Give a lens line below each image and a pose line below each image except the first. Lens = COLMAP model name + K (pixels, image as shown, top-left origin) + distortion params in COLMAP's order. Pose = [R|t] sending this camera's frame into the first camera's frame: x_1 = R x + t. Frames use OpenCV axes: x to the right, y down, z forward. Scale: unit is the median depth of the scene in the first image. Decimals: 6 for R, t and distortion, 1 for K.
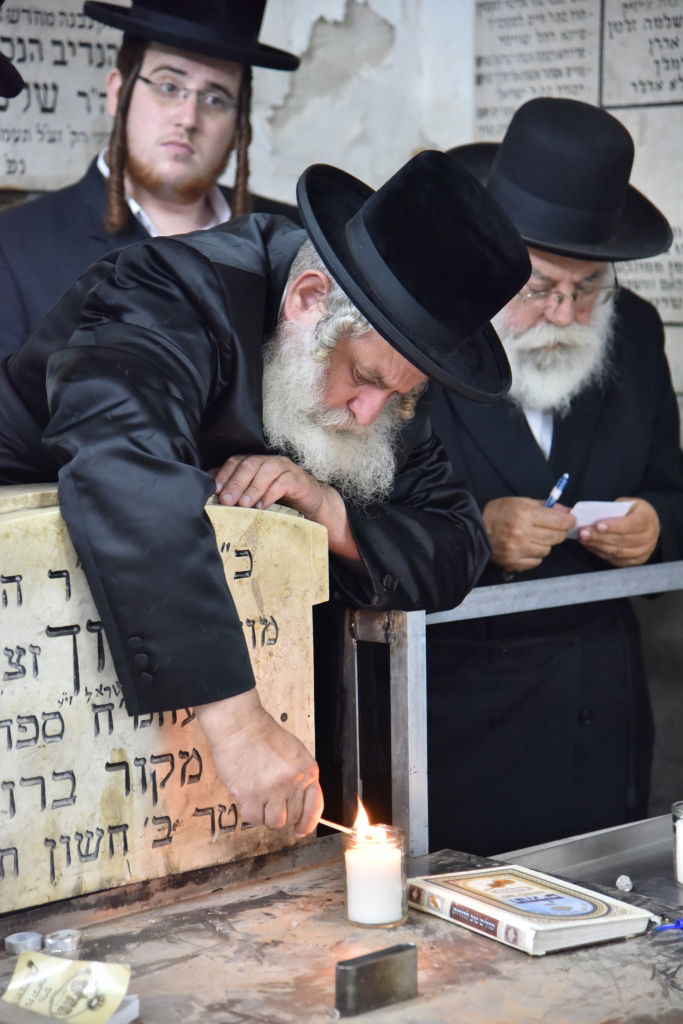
lens RADIAL K [[2768.3, 0, 339.3], [0, 2768.3, 516.6], [0, 0, 1]] dist [0.875941, 0.000000]
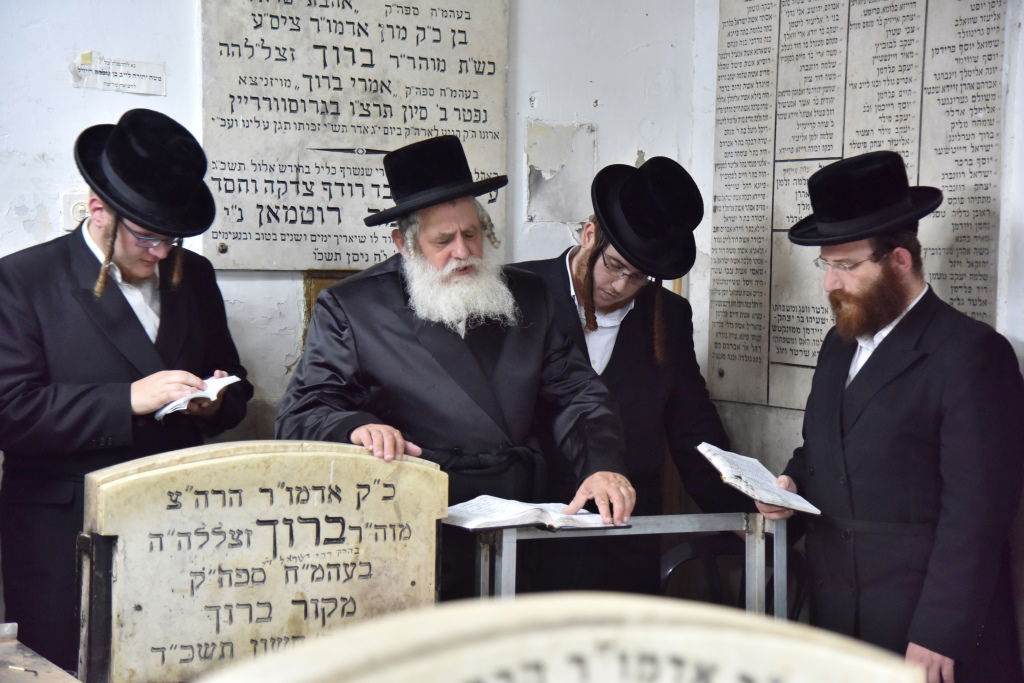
lens RADIAL K [[2113.3, 0, 515.8], [0, 2113.3, 341.9], [0, 0, 1]] dist [0.552610, 0.000000]
pose [[0.963829, 0.039525, -0.263576, 0.385001], [-0.057467, 0.996500, -0.060712, -0.000423], [0.260254, 0.073663, 0.962726, -0.265532]]
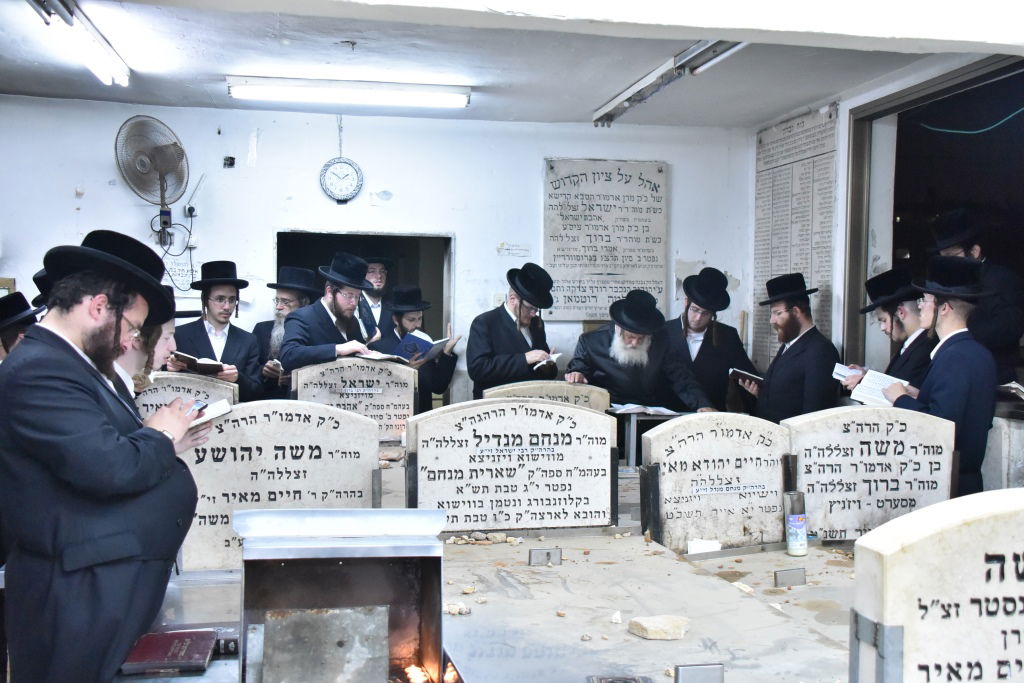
lens RADIAL K [[1158.5, 0, 514.8], [0, 1158.5, 357.8], [0, 0, 1]] dist [-0.016762, 0.000000]
pose [[0.850626, 0.037808, -0.524410, 0.899876], [-0.074398, 0.996031, -0.048868, 0.052107], [0.520481, 0.080584, 0.850062, -0.770237]]
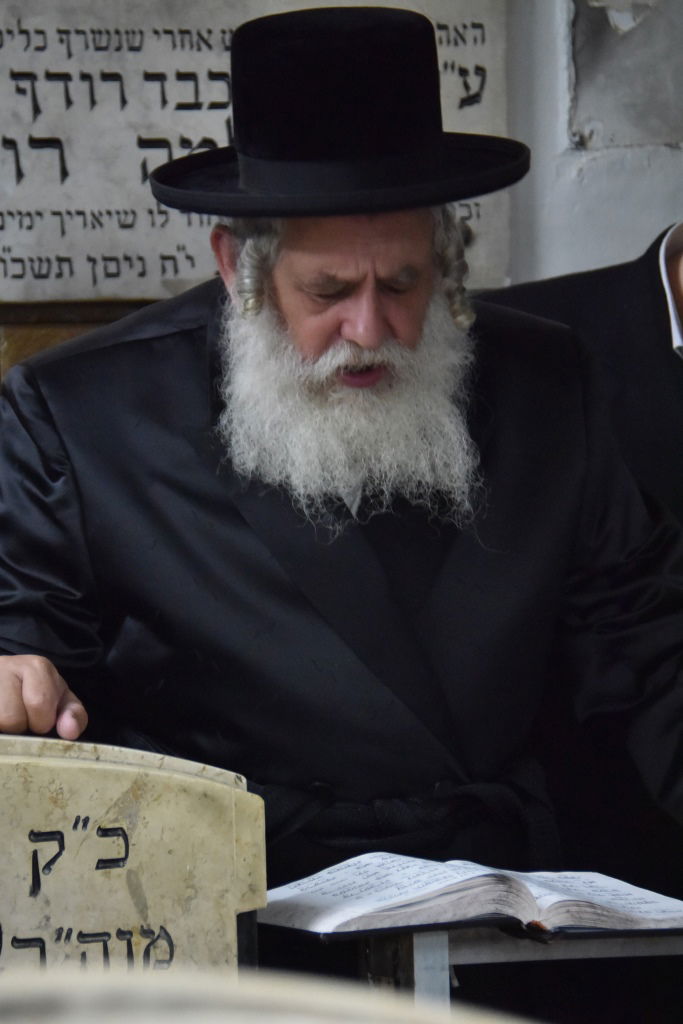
lens RADIAL K [[6308.9, 0, 328.6], [0, 6308.9, 523.4], [0, 0, 1]] dist [4.141552, 0.000000]
pose [[0.927920, 0.002756, -0.372769, 0.612067], [-0.024102, 0.998324, -0.052615, 0.018853], [0.371999, 0.057807, 0.926431, -0.478815]]
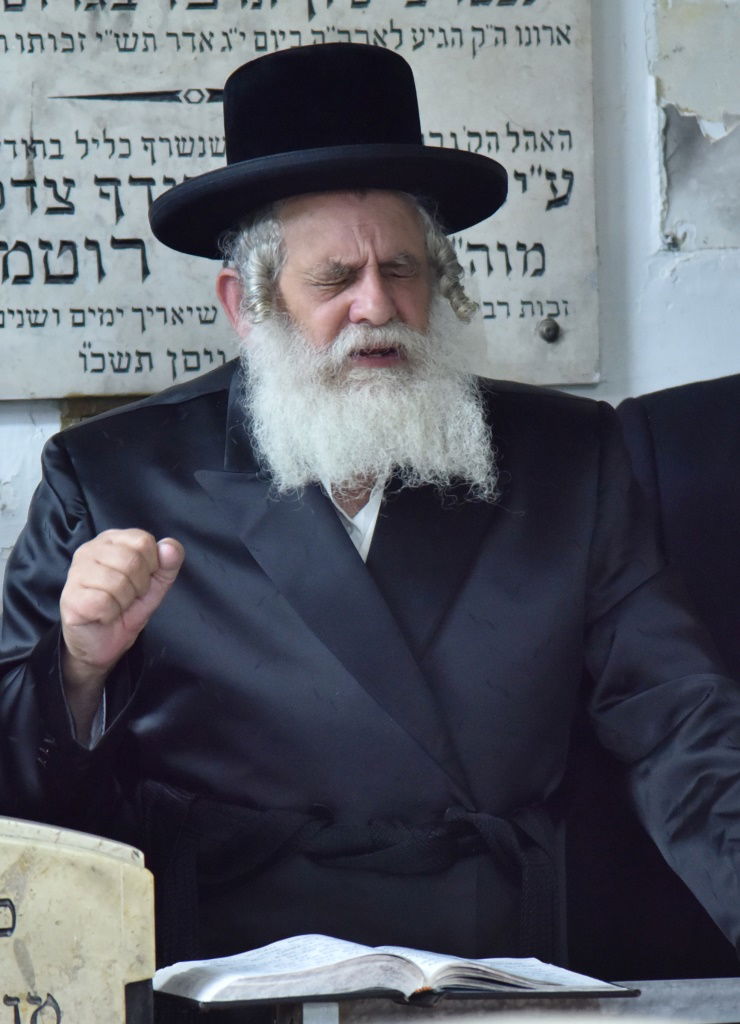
lens RADIAL K [[6642.3, 0, 432.0], [0, 6642.3, 490.9], [0, 0, 1]] dist [1.216010, 0.000000]
pose [[0.870904, 0.000038, -0.491452, 0.916350], [-0.040194, 0.996655, -0.071150, 0.025781], [0.489806, 0.081718, 0.867993, -0.472953]]
